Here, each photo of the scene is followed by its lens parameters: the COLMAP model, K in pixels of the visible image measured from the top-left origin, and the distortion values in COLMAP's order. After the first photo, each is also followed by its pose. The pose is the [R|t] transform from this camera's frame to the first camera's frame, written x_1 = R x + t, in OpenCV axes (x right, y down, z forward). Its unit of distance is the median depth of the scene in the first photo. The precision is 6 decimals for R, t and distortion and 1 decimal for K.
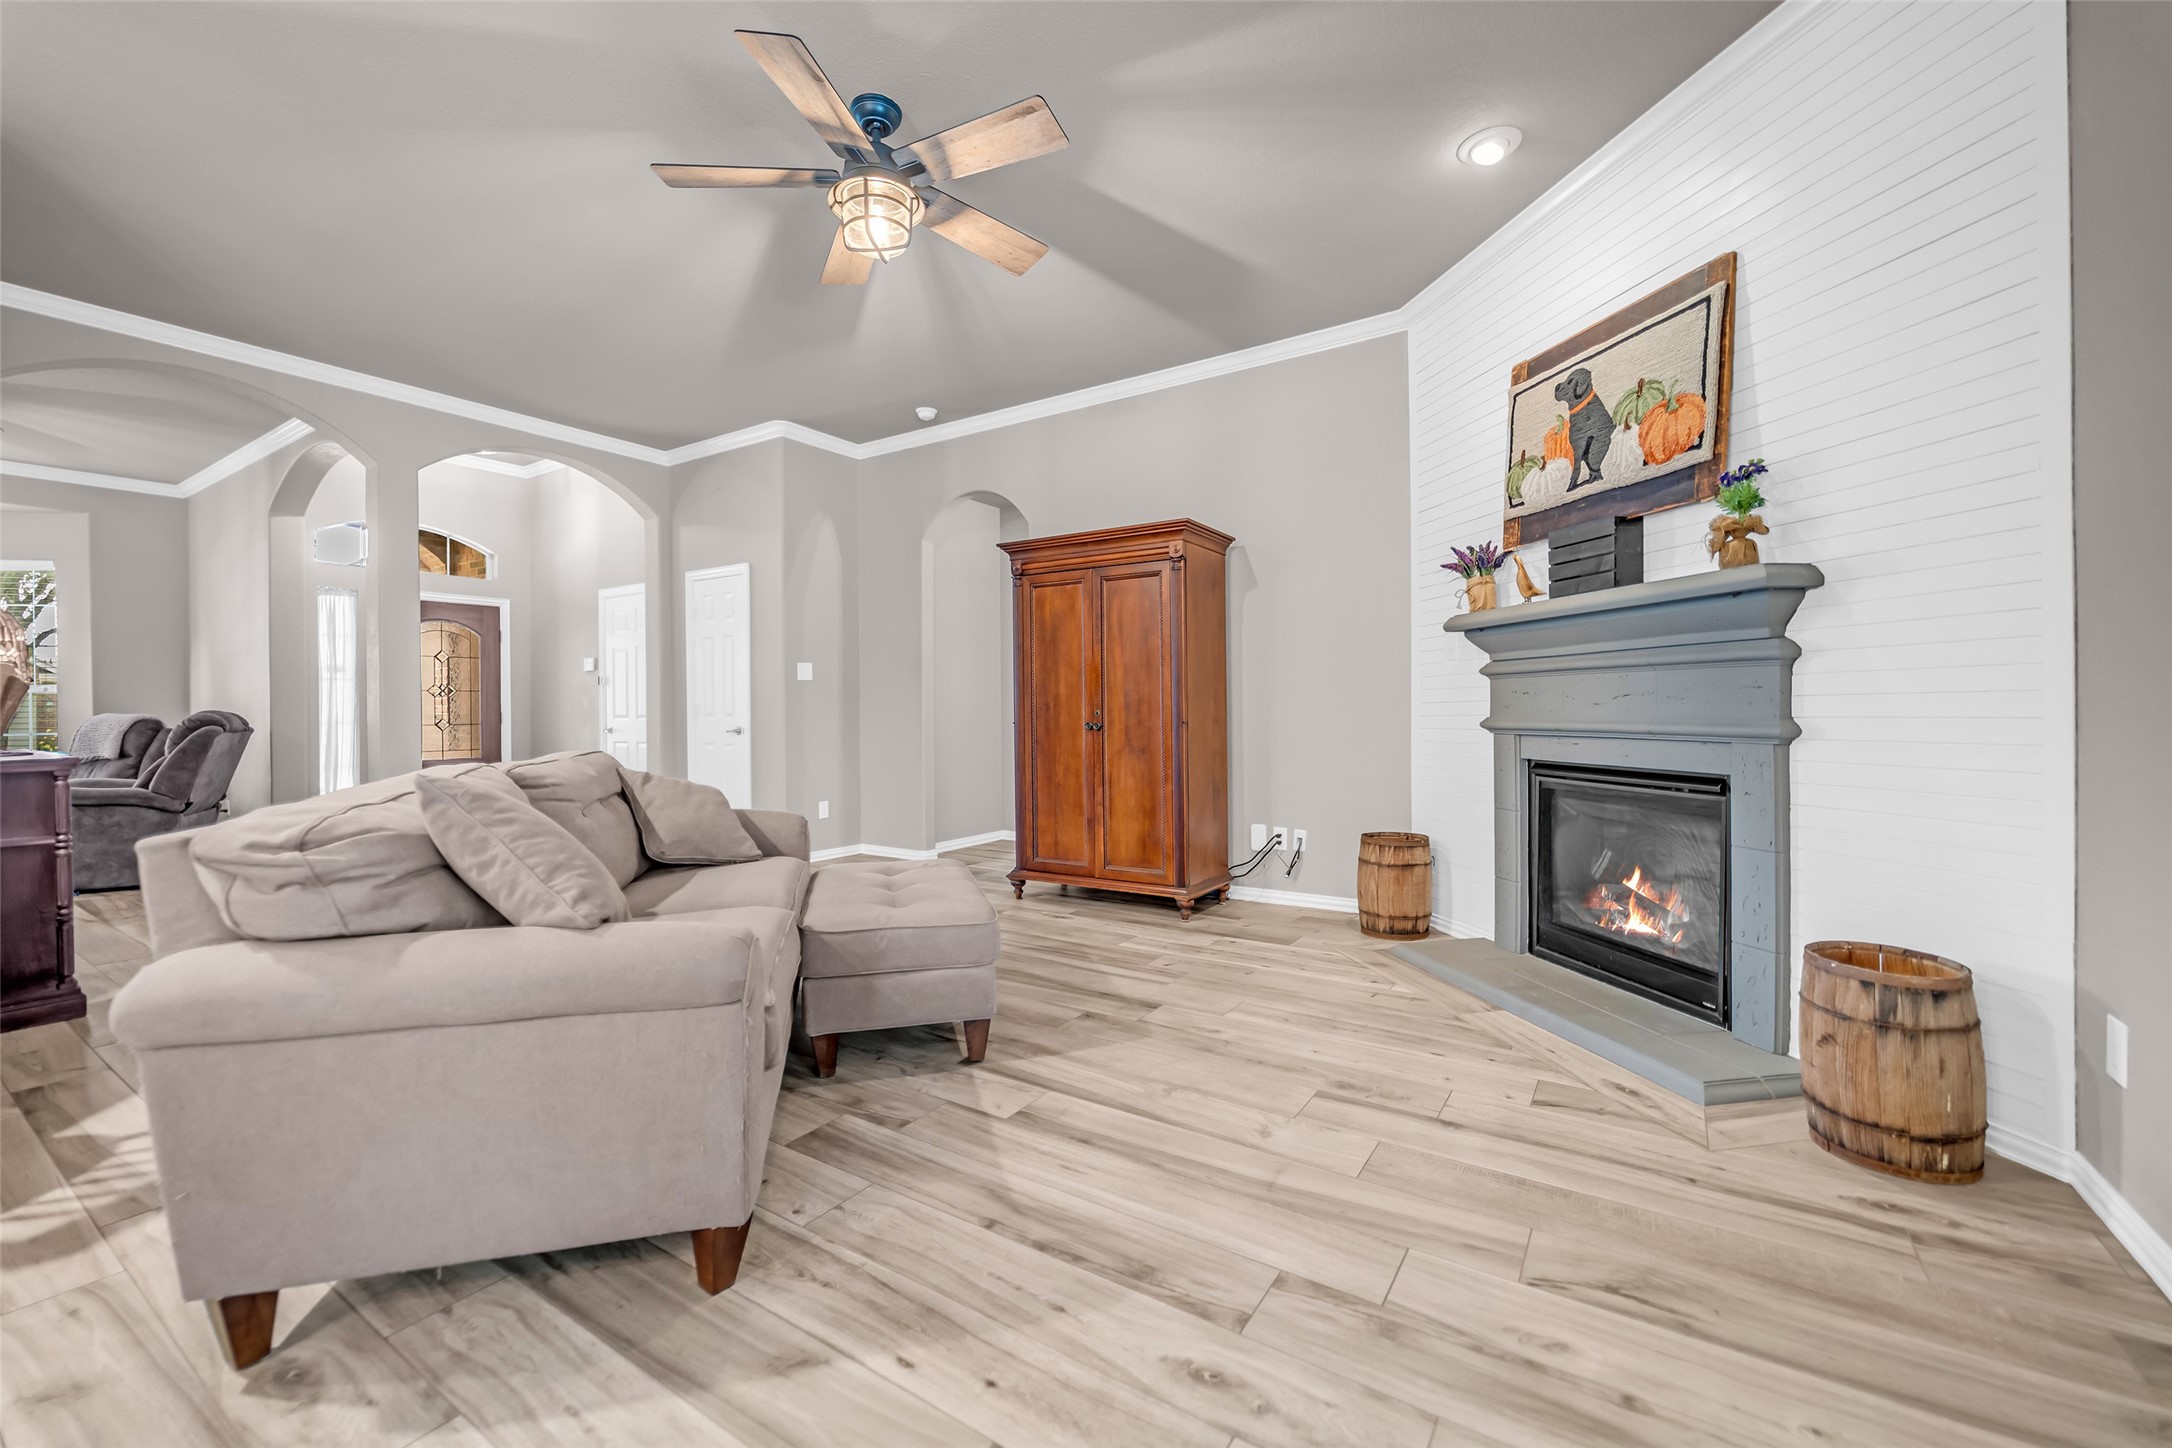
lens RADIAL K [[870.1, 0, 1077.9], [0, 870.1, 704.2], [0, 0, 1]] dist [0.002810, -0.002096]
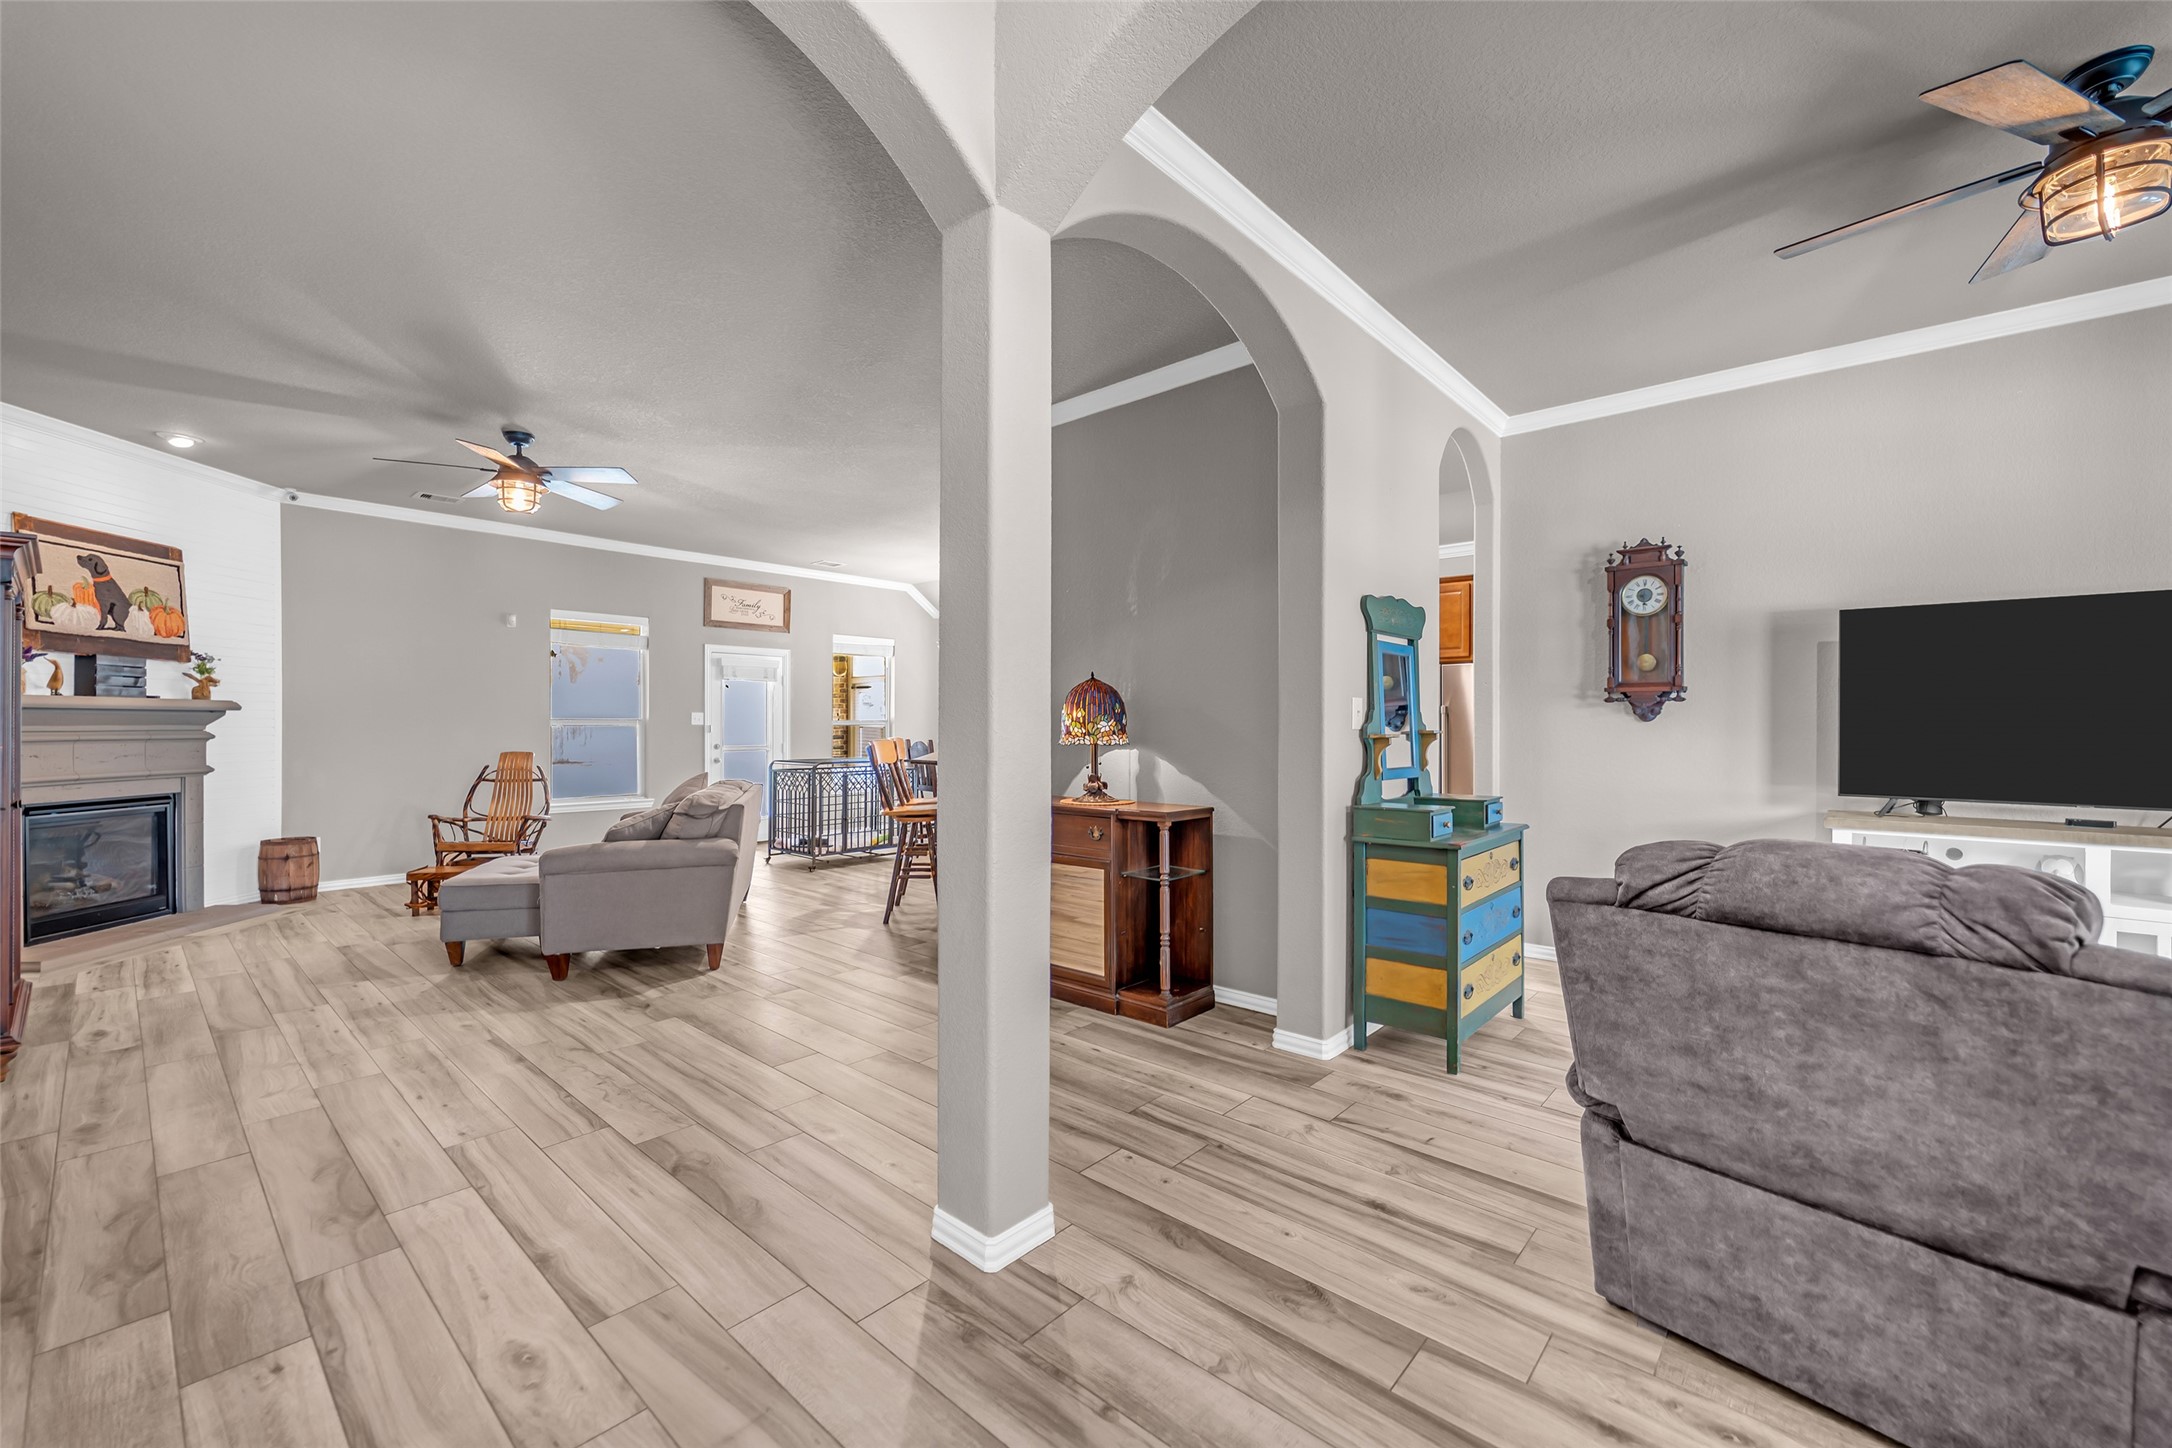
lens RADIAL K [[870.1, 0, 1083.3], [0, 870.1, 719.8], [0, 0, 1]] dist [0.002810, -0.002096]
pose [[-0.989067, 0.008122, 0.147240, -1.510595], [0.006558, 0.999917, -0.011106, -0.050289], [-0.147318, -0.010019, -0.989038, 2.385497]]
